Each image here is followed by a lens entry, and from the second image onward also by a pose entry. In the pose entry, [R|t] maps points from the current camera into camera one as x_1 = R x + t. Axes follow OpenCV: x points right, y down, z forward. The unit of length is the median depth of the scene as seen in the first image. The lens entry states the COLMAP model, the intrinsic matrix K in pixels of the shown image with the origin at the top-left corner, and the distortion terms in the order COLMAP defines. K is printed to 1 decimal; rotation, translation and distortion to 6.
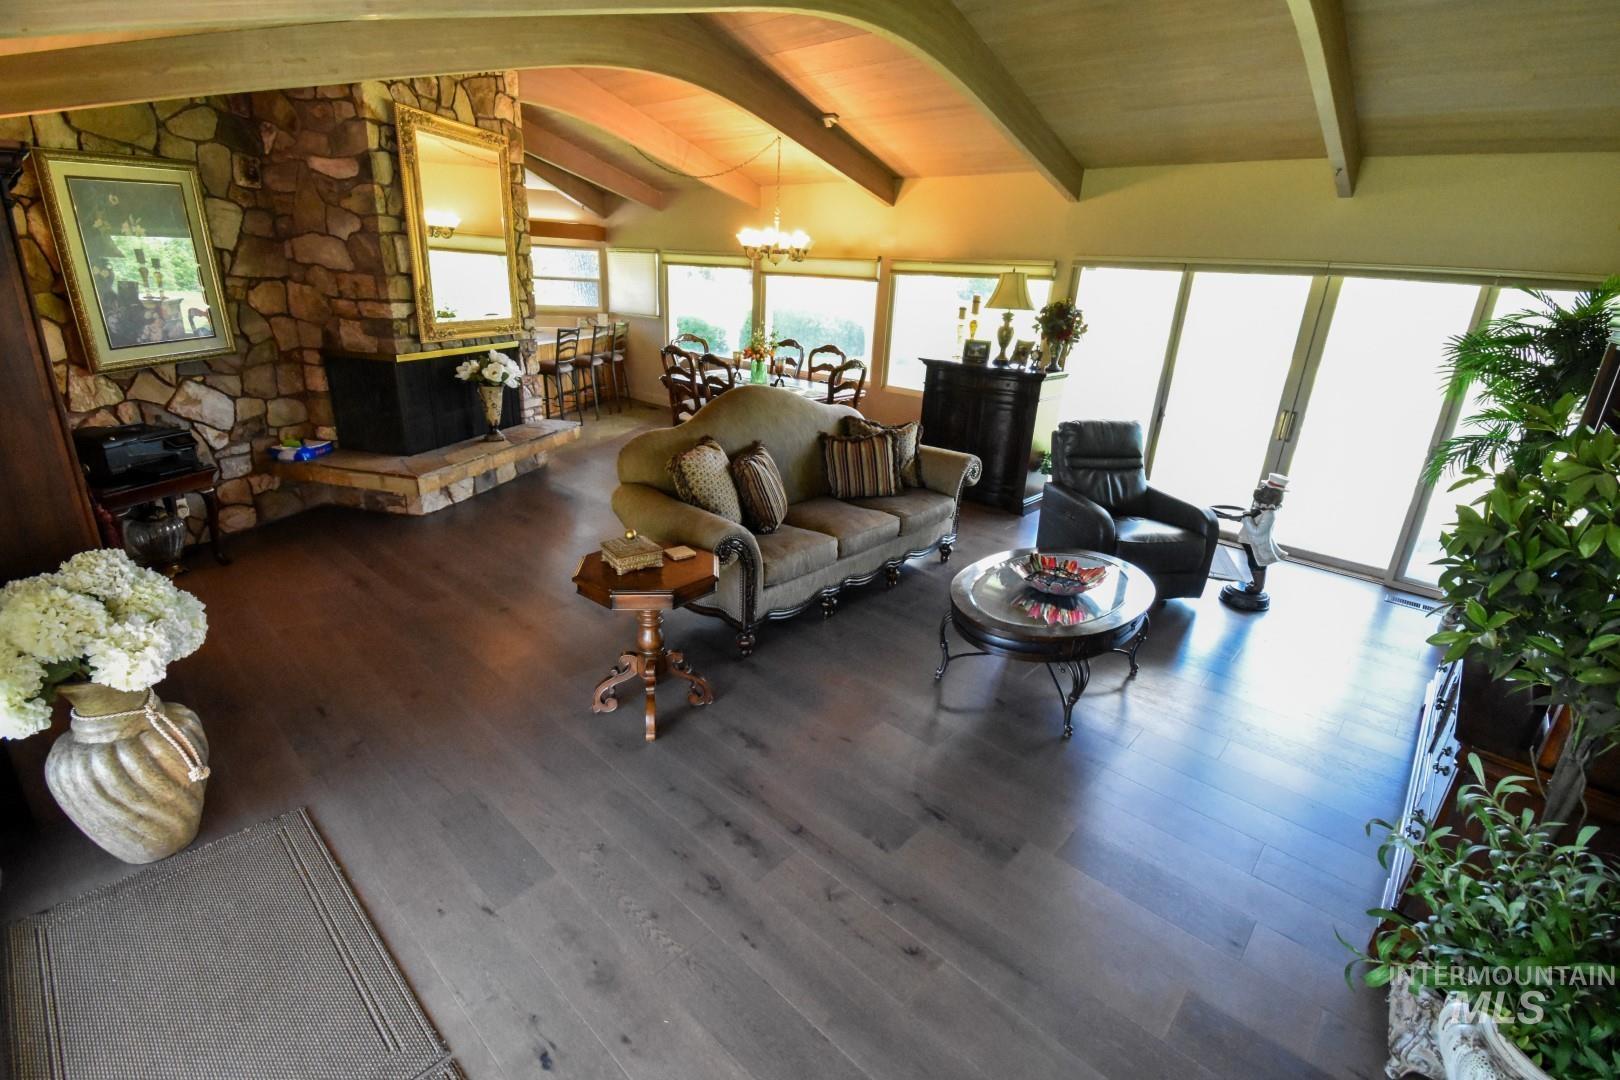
lens RADIAL K [[722.2, 0, 809.8], [0, 722.2, 544.3], [0, 0, 1]] dist [-0.003842, -0.010240]
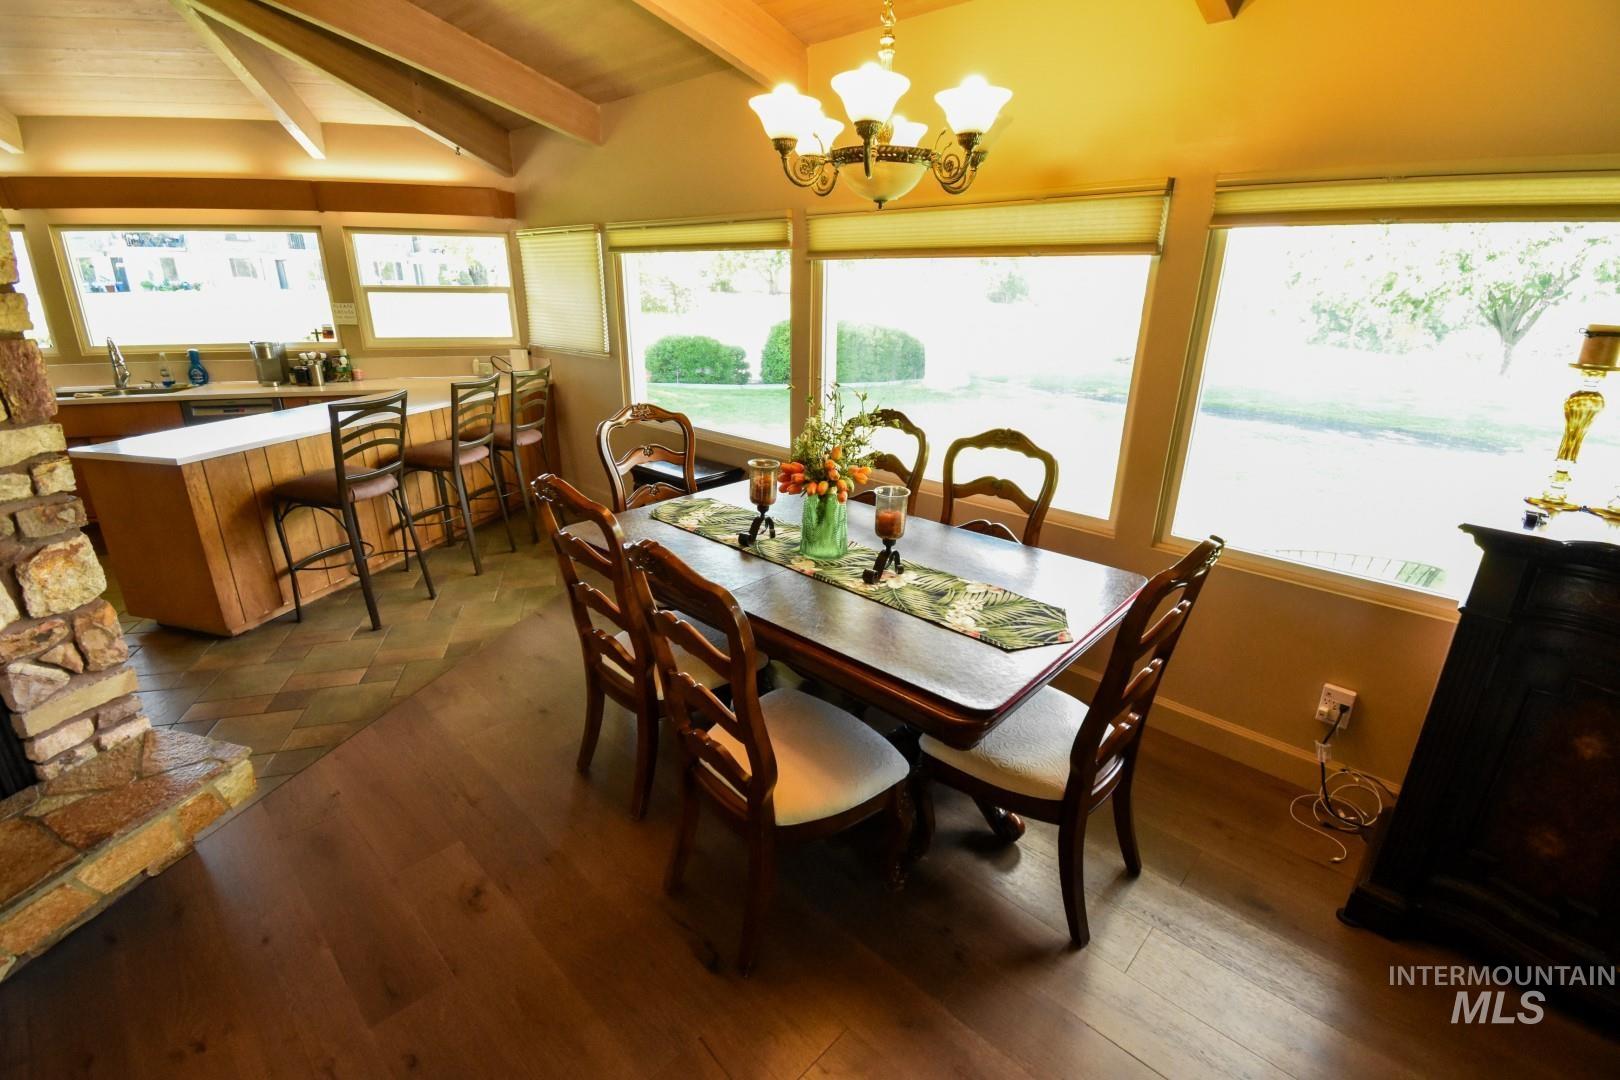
lens RADIAL K [[722.2, 0, 812.4], [0, 722.2, 526.5], [0, 0, 1]] dist [-0.003842, -0.010240]
pose [[0.998939, -0.027272, -0.037117, -0.063681], [0.026024, 0.999092, -0.033722, -0.228141], [0.038003, 0.032720, 0.998742, 0.659764]]
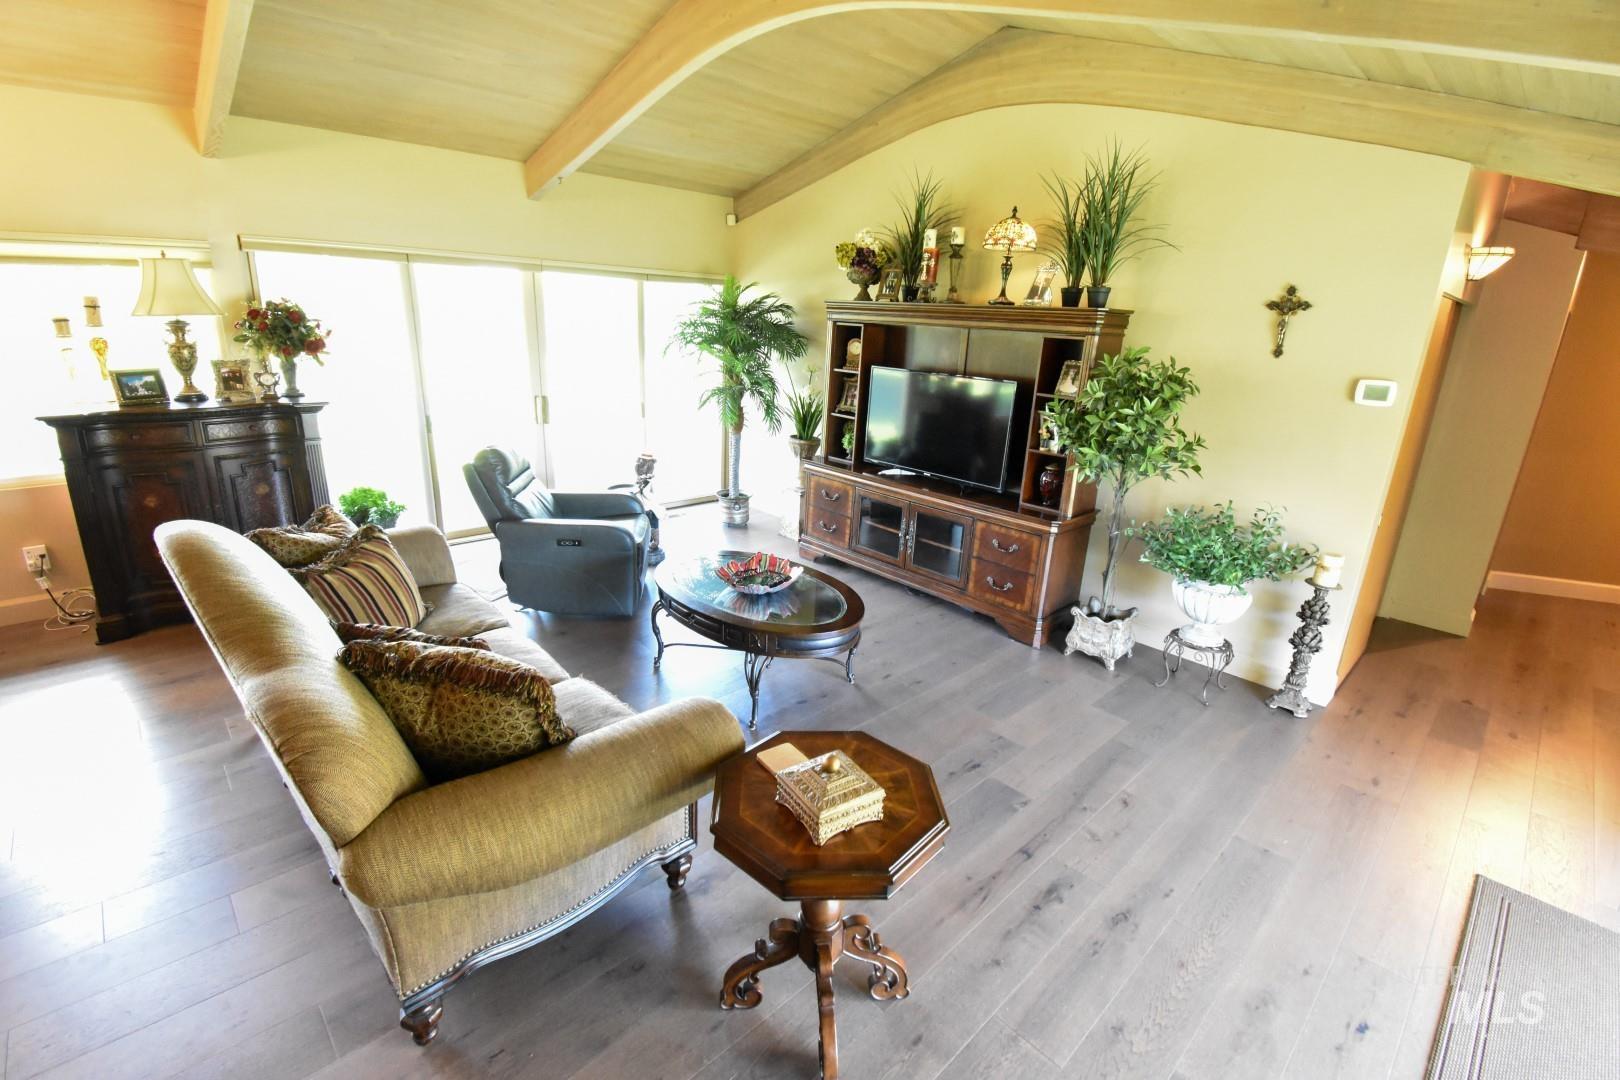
lens RADIAL K [[722.2, 0, 811.4], [0, 722.2, 541.3], [0, 0, 1]] dist [-0.003842, -0.010240]
pose [[0.053628, -0.354025, 0.933697, -0.299521], [0.303416, 0.896610, 0.322536, -0.154419], [-0.951348, 0.266002, 0.155500, 0.361708]]
